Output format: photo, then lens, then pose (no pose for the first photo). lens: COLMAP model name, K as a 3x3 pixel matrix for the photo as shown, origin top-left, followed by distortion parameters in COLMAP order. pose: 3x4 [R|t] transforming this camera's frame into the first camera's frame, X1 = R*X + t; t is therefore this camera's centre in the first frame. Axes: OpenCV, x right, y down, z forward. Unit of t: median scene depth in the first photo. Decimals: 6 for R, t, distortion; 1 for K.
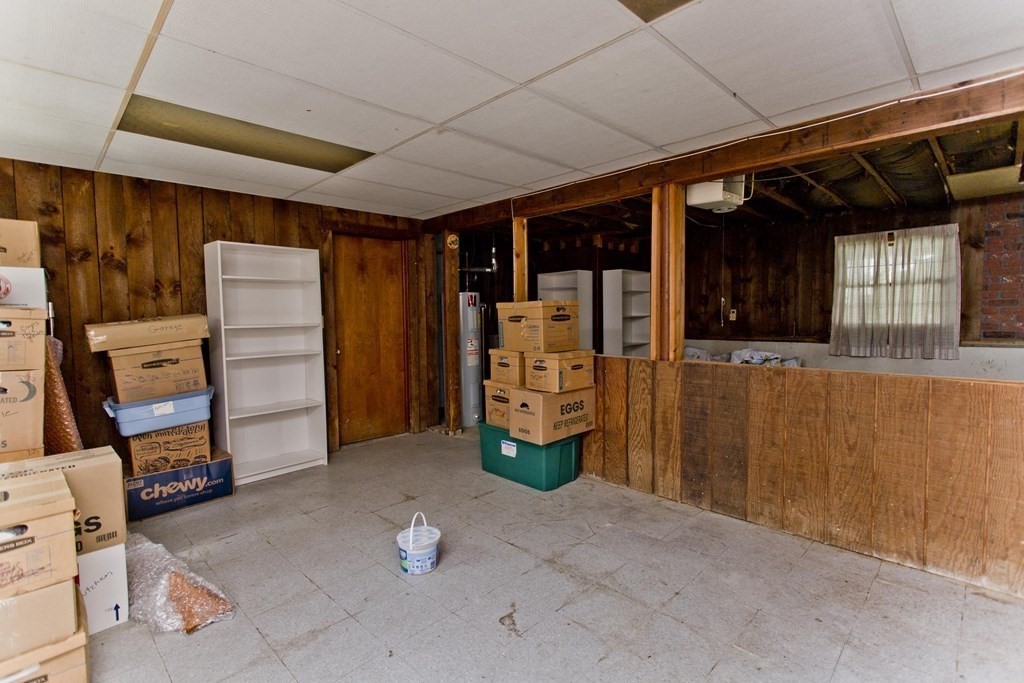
lens RADIAL K [[485.3, 0, 511.8], [0, 485.3, 332.8], [0, 0, 1]] dist [0.000897, 0.000329]
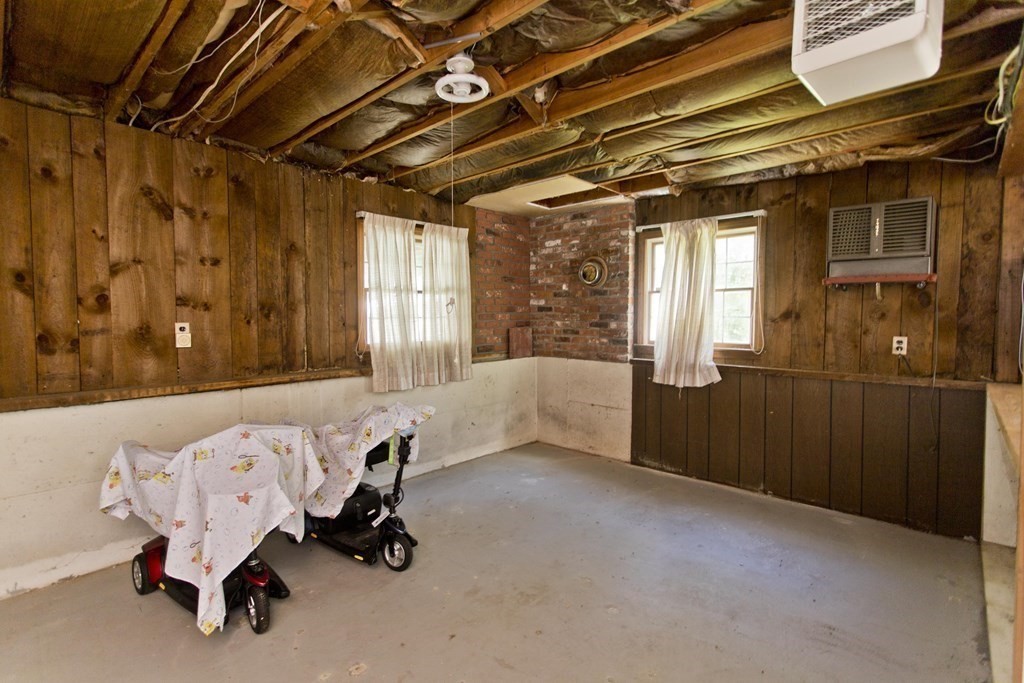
lens RADIAL K [[485.3, 0, 511.8], [0, 485.3, 332.8], [0, 0, 1]] dist [0.000897, 0.000329]
pose [[-0.041971, -0.022041, 0.998876, 0.001763], [0.043269, 0.998779, 0.023857, -0.045369], [-0.998181, 0.044221, -0.040966, 0.890031]]
